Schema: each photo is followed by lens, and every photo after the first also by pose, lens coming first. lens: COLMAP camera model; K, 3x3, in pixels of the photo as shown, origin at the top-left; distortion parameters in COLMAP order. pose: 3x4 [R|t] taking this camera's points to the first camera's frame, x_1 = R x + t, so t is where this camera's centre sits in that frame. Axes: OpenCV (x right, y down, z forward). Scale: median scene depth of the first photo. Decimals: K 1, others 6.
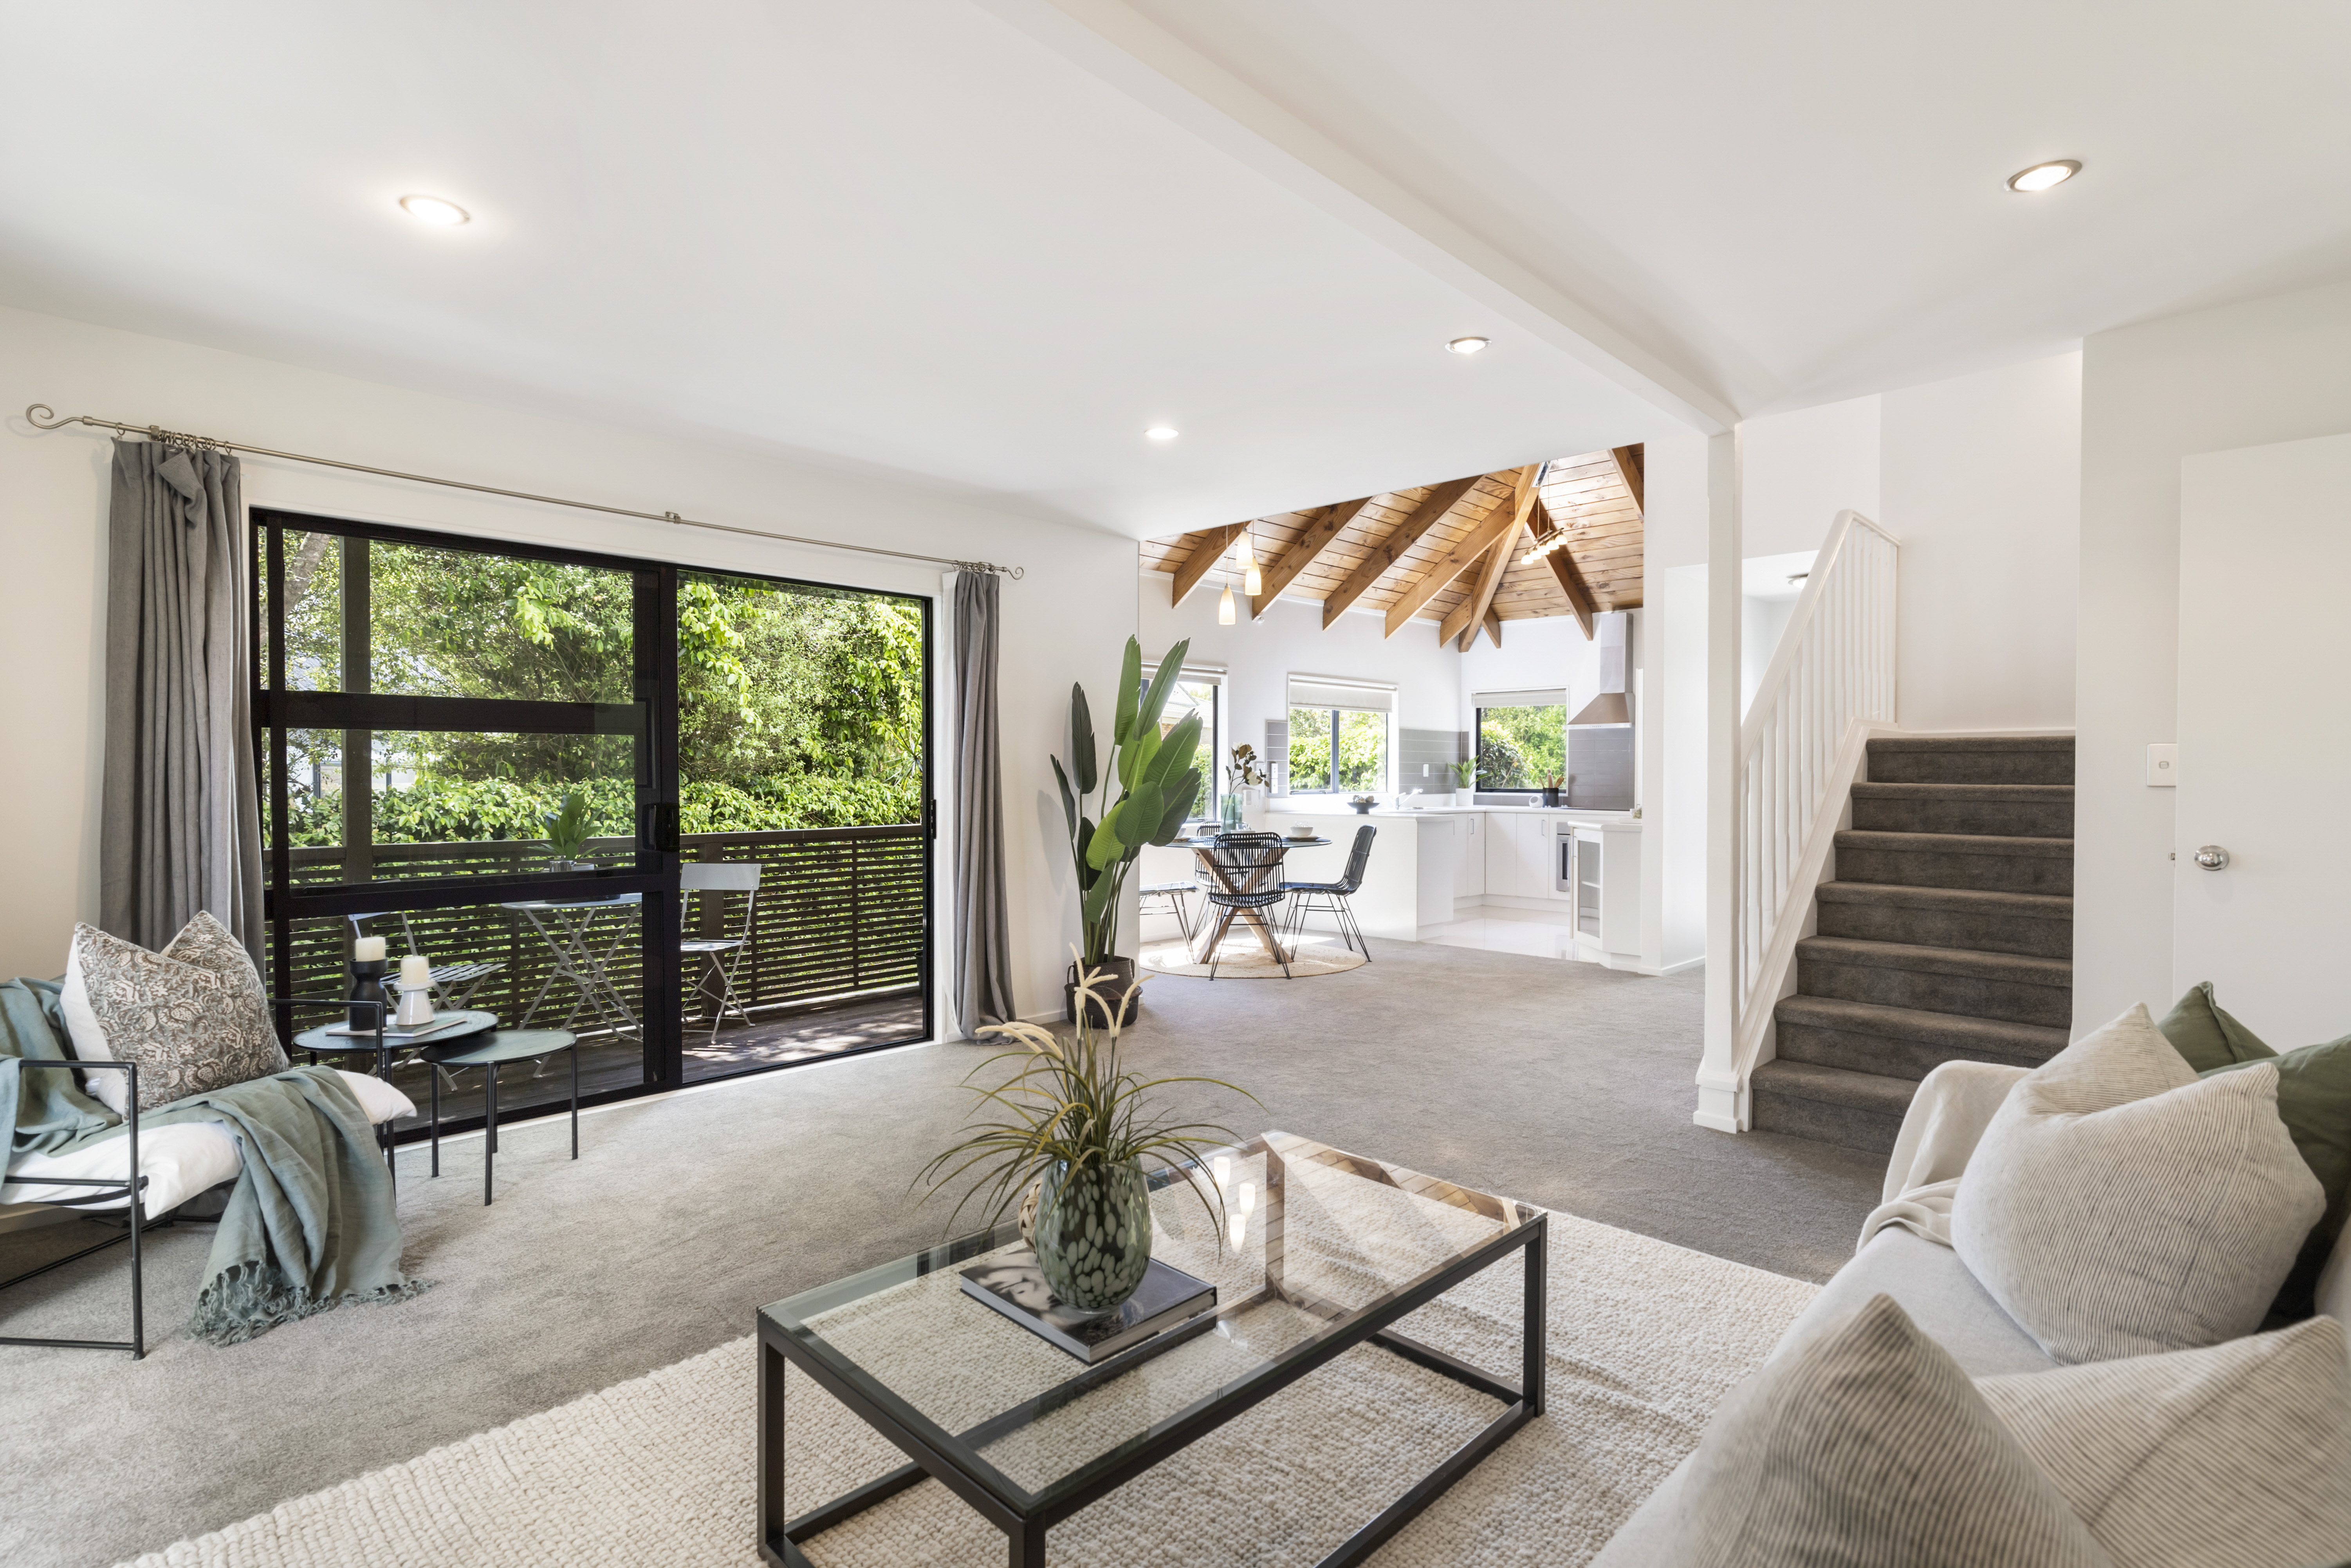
lens RADIAL K [[1123.7, 0, 1175.5], [0, 1123.7, 784.0], [0, 0, 1]] dist [0.000693, 0.000012]
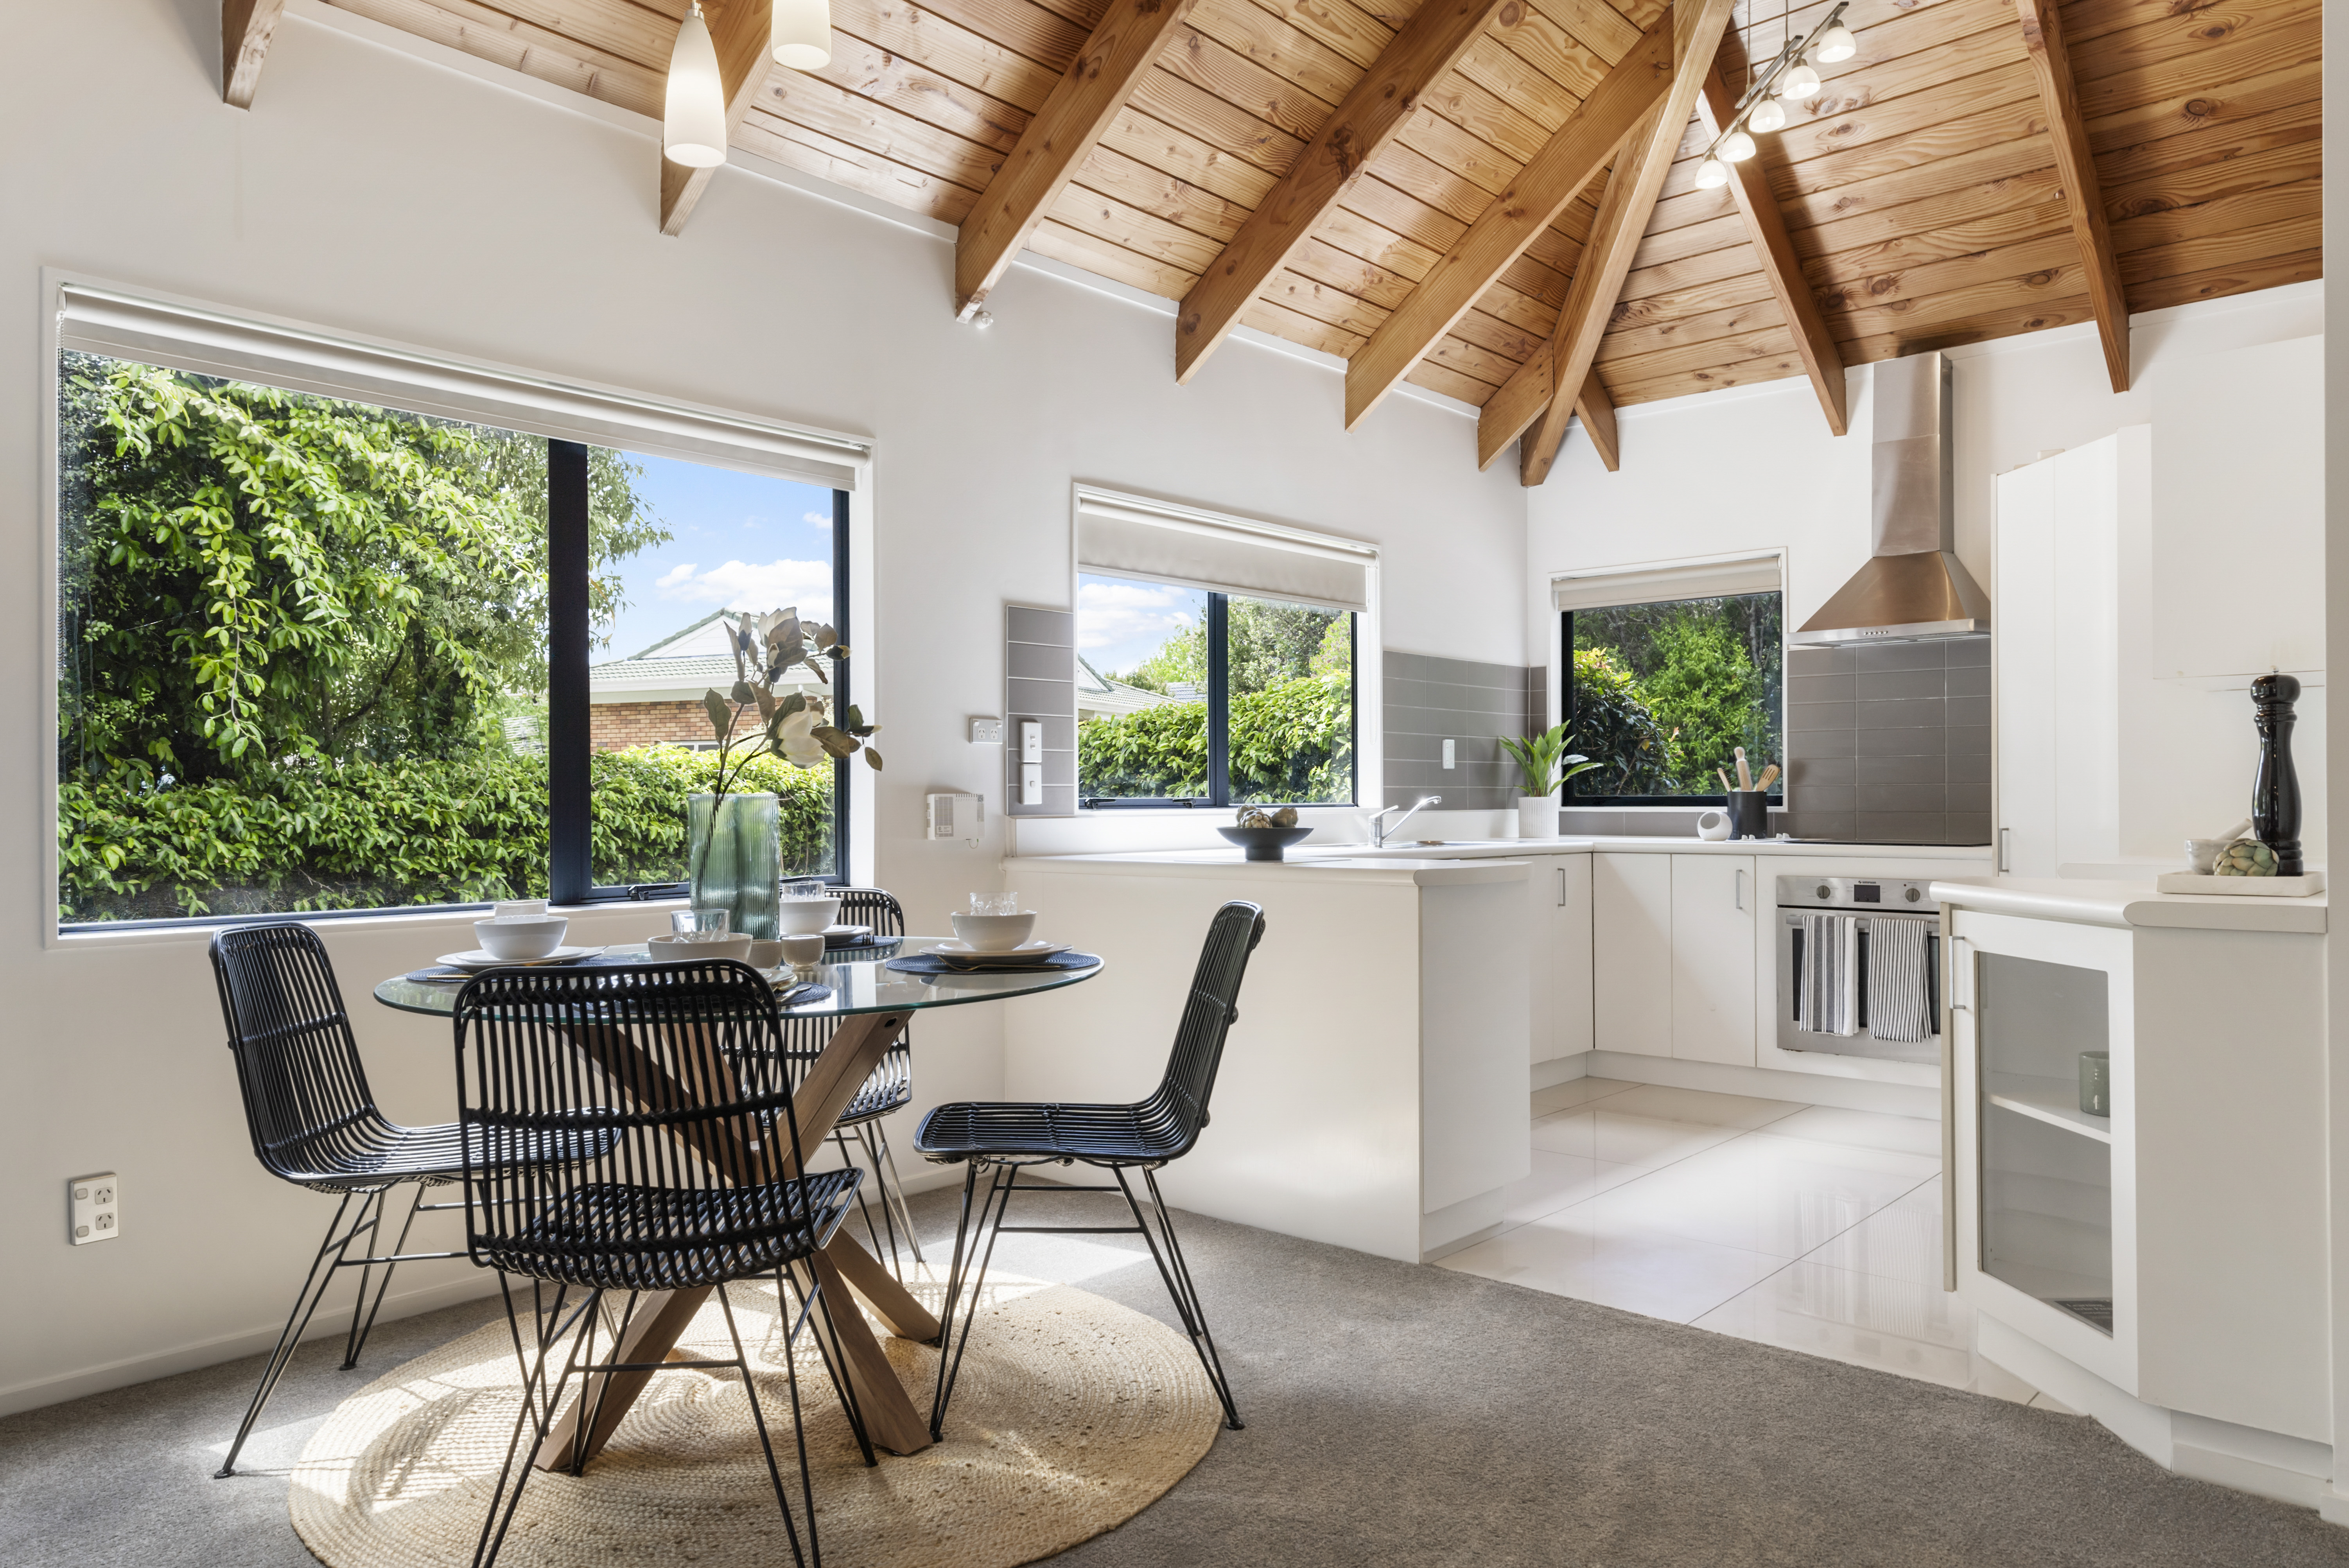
lens RADIAL K [[1558.3, 0, 1174.5], [0, 1558.3, 784.0], [0, 0, 1]] dist [-0.001551, -0.000259]
pose [[0.999125, -0.005653, 0.041442, 0.100753], [0.006437, 0.999802, -0.018811, 0.010091], [-0.041327, 0.019061, 0.998964, 0.443359]]
